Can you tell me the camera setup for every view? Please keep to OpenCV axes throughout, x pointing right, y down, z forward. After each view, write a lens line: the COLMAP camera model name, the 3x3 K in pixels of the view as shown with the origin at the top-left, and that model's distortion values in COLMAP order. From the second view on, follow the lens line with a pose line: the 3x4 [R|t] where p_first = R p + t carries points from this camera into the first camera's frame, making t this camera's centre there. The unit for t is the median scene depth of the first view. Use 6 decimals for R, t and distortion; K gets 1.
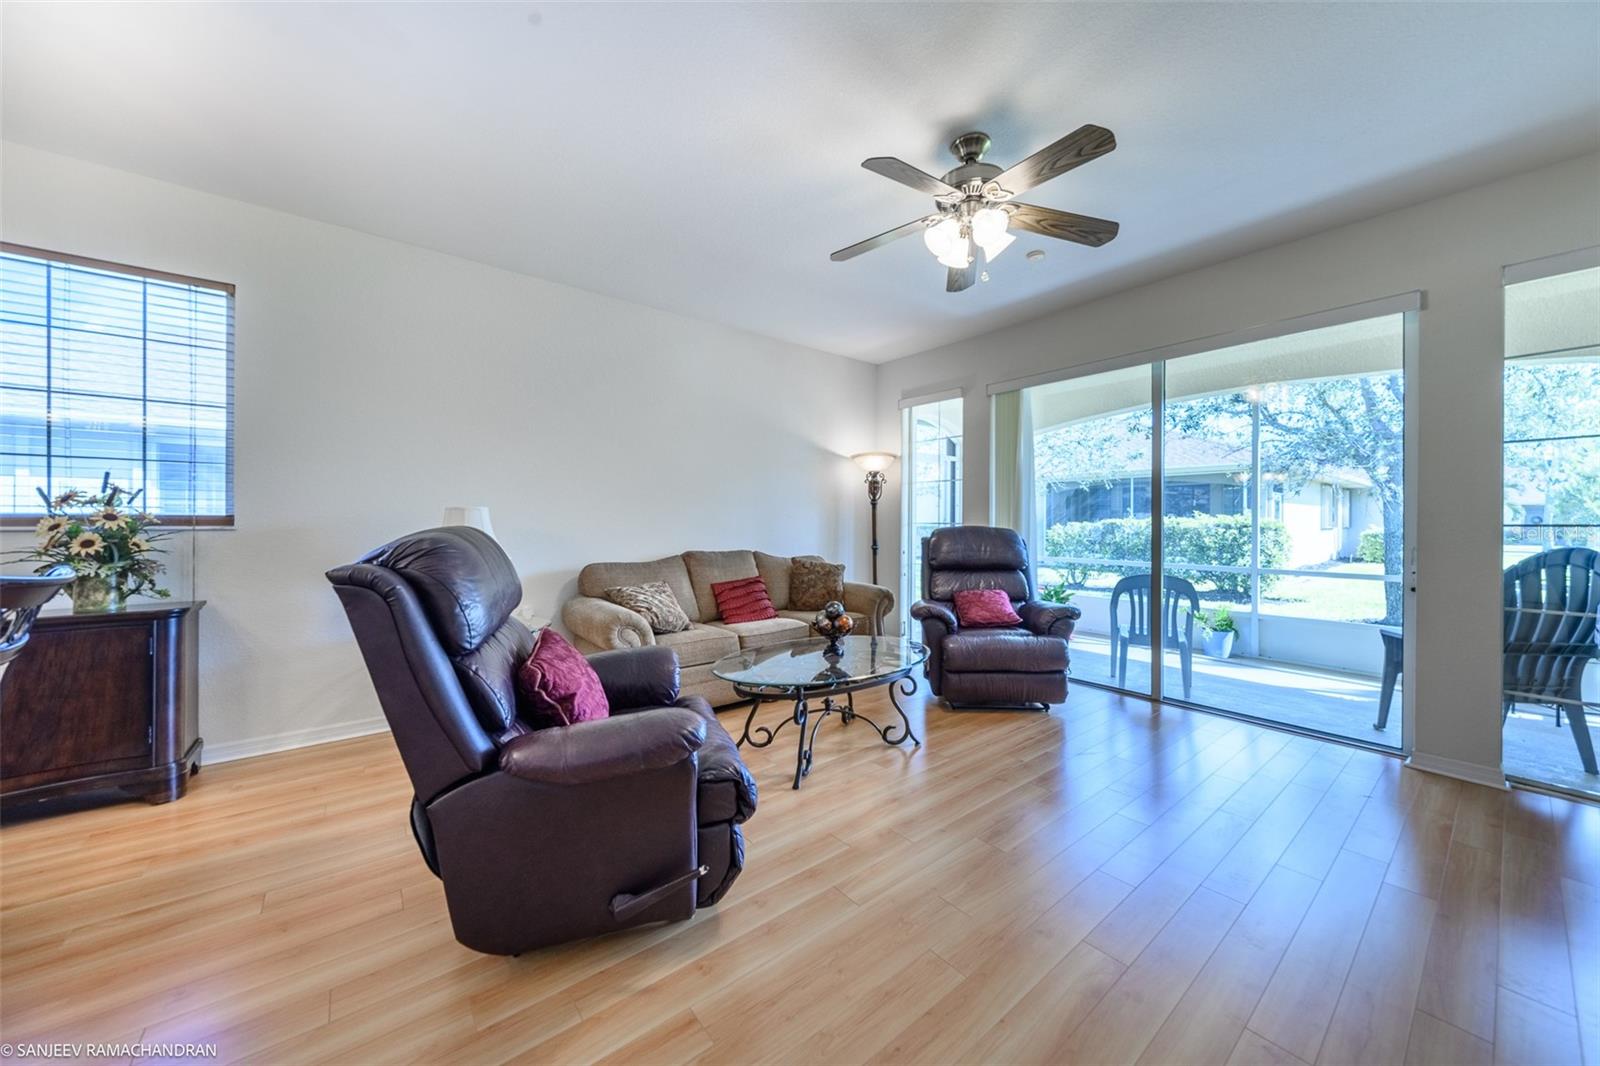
lens RADIAL K [[575.8, 0, 817.5], [0, 575.8, 522.3], [0, 0, 1]] dist [0.002535, -0.000223]
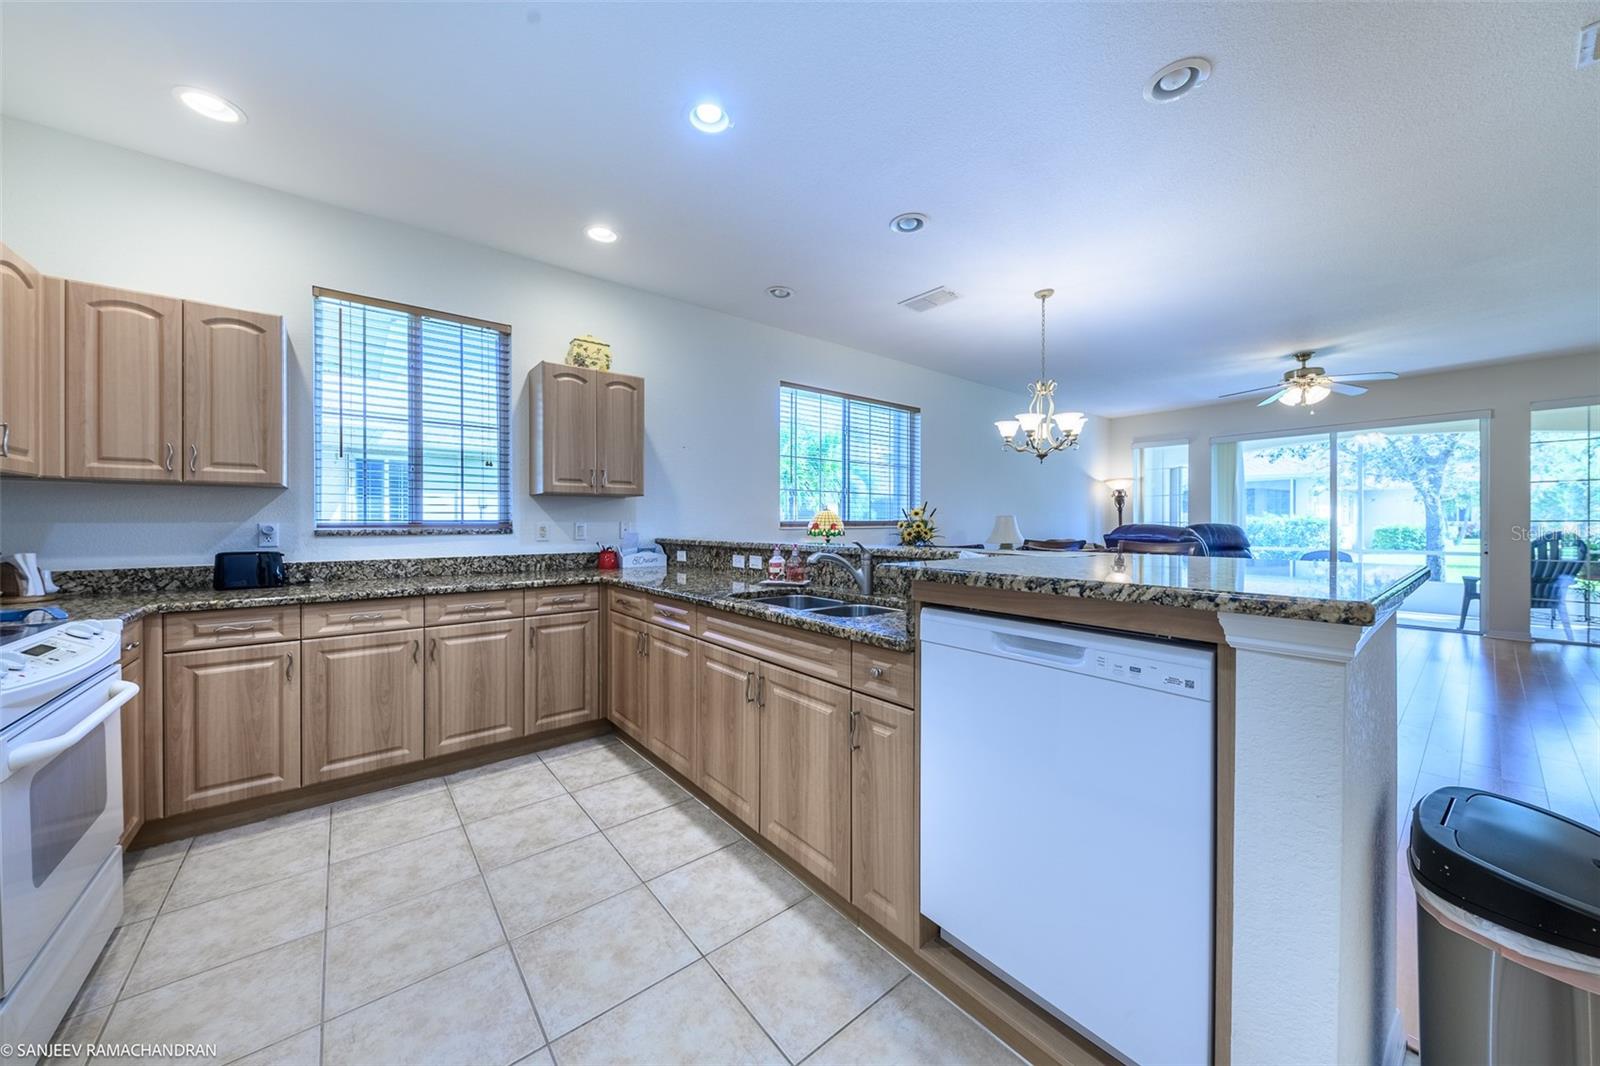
lens RADIAL K [[575.8, 0, 817.5], [0, 575.8, 522.3], [0, 0, 1]] dist [0.002535, -0.000223]
pose [[0.999794, -0.006542, 0.019233, -0.902071], [0.006557, 0.999978, -0.000732, -0.004323], [-0.019227, 0.000858, 0.999815, -0.658762]]
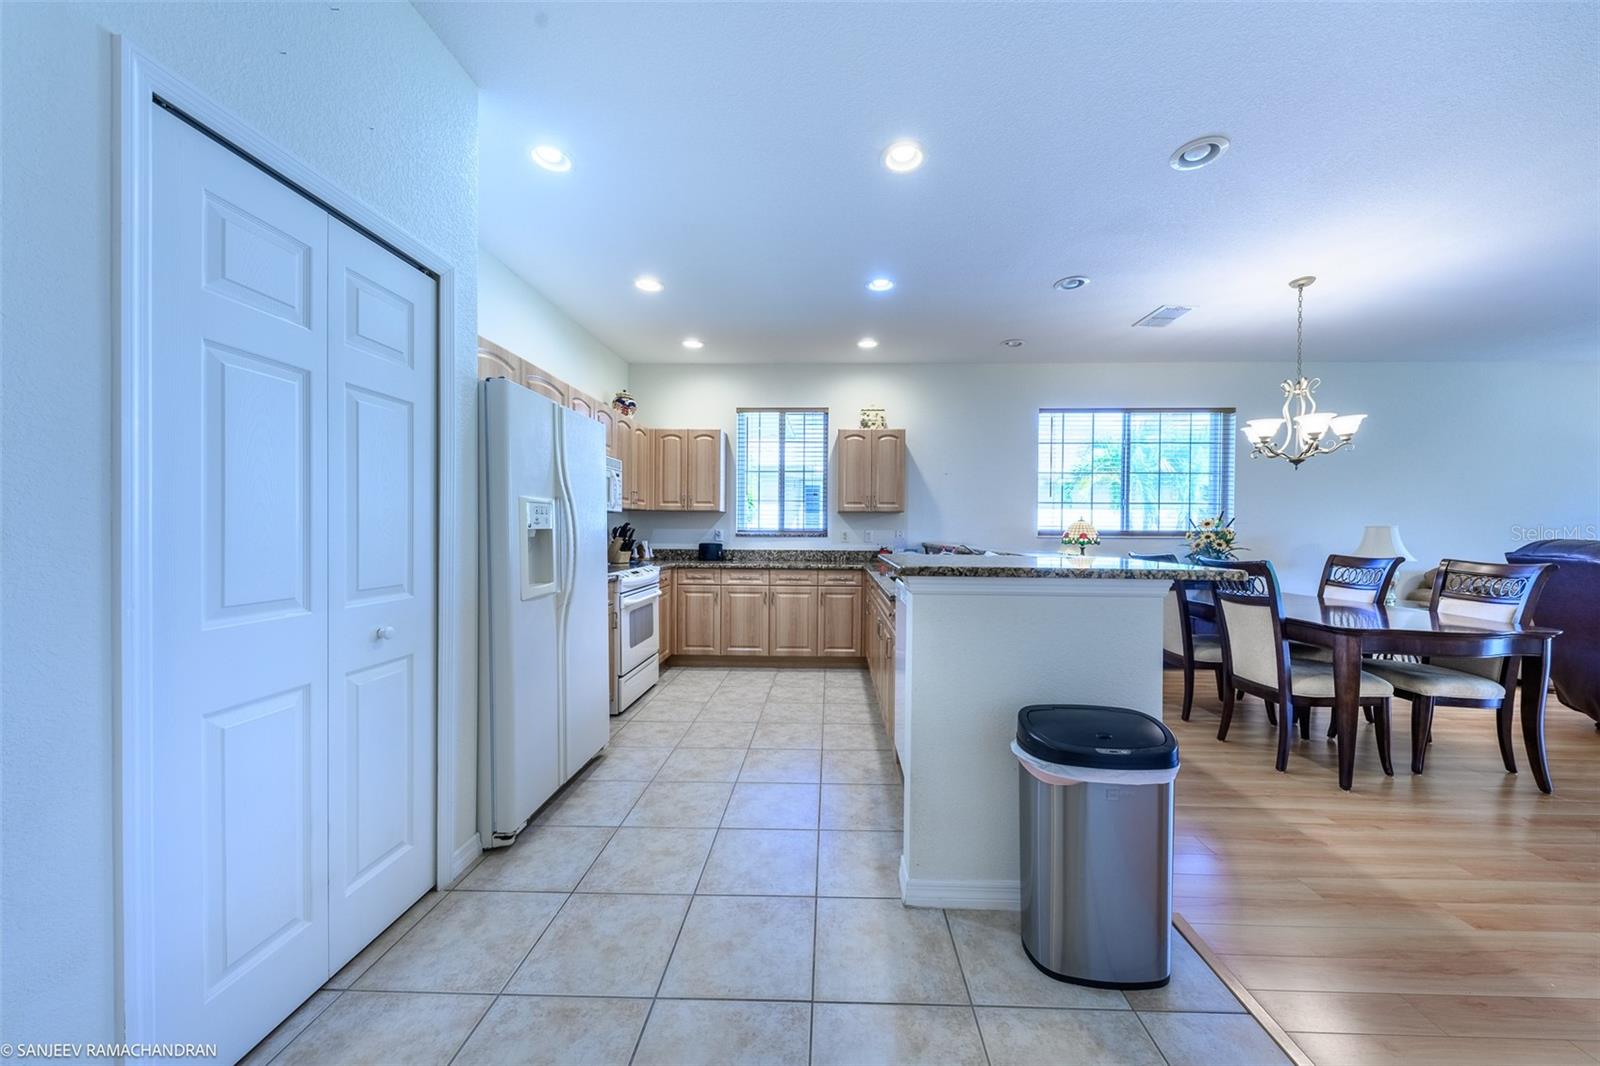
lens RADIAL K [[561.4, 0, 793.5], [0, 561.4, 533.2], [0, 0, 1]] dist [-0.000679, -0.000099]
pose [[0.747047, 0.004628, -0.664755, -0.550224], [-0.003503, 0.999989, 0.003025, -0.003997], [0.664762, 0.000069, 0.747055, -0.831655]]
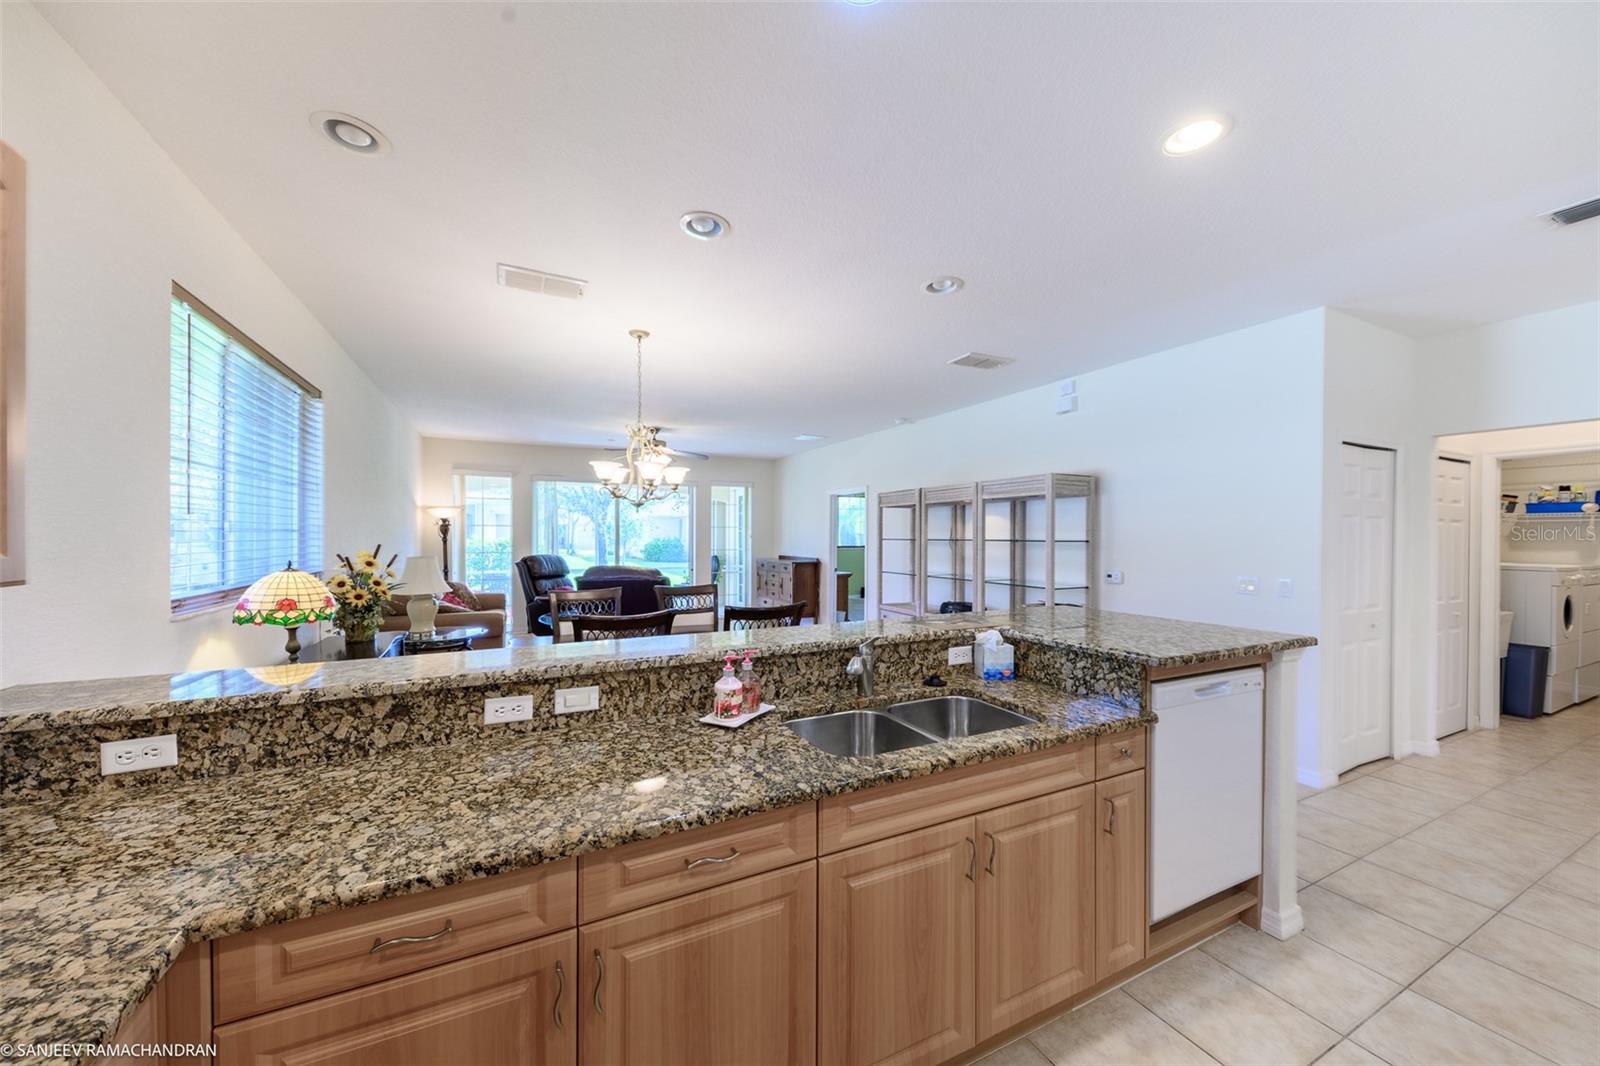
lens RADIAL K [[557.4, 0, 796.6], [0, 557.4, 537.6], [0, 0, 1]] dist [-0.000467, -0.000070]
pose [[0.220934, -0.008549, 0.975251, -1.270287], [-0.000660, 0.999960, 0.008915, -0.063265], [-0.975289, -0.002613, 0.220919, -0.194213]]
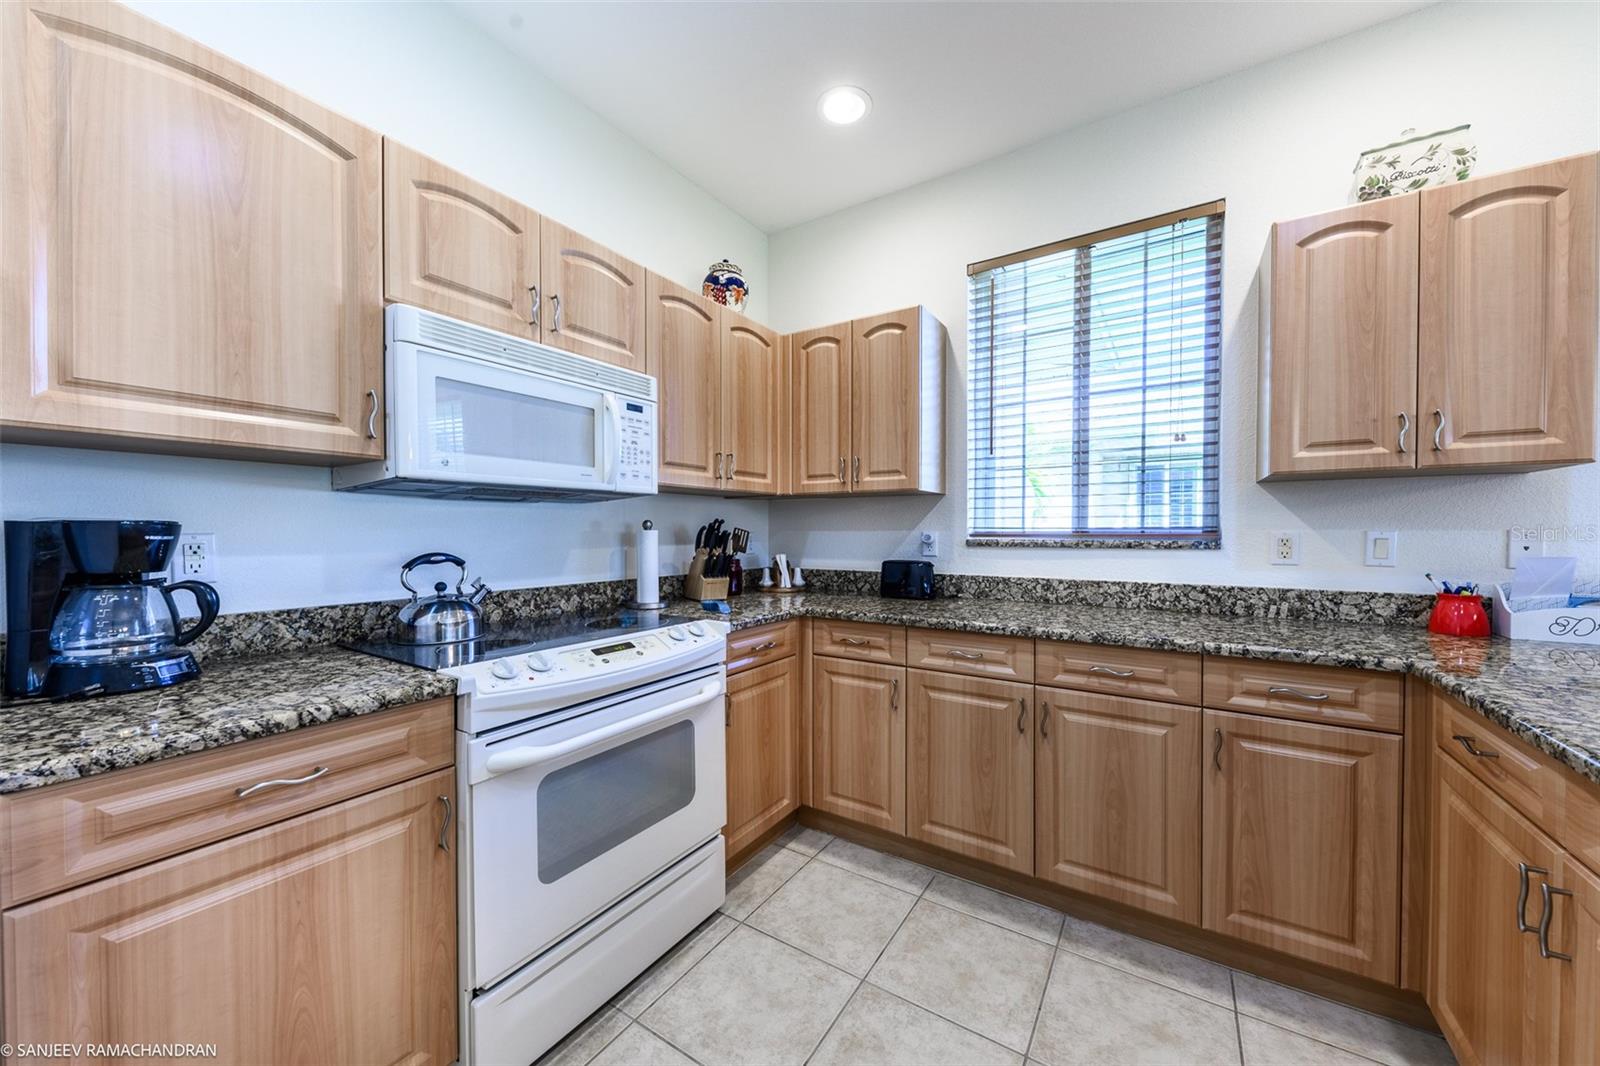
lens RADIAL K [[557.8, 0, 779.2], [0, 557.8, 537.2], [0, 0, 1]] dist [0.000803, -0.000141]
pose [[0.292797, 0.004218, -0.956165, -0.972583], [0.001779, 0.999986, 0.004956, -0.004963], [0.956173, -0.003152, 0.292785, -0.351277]]
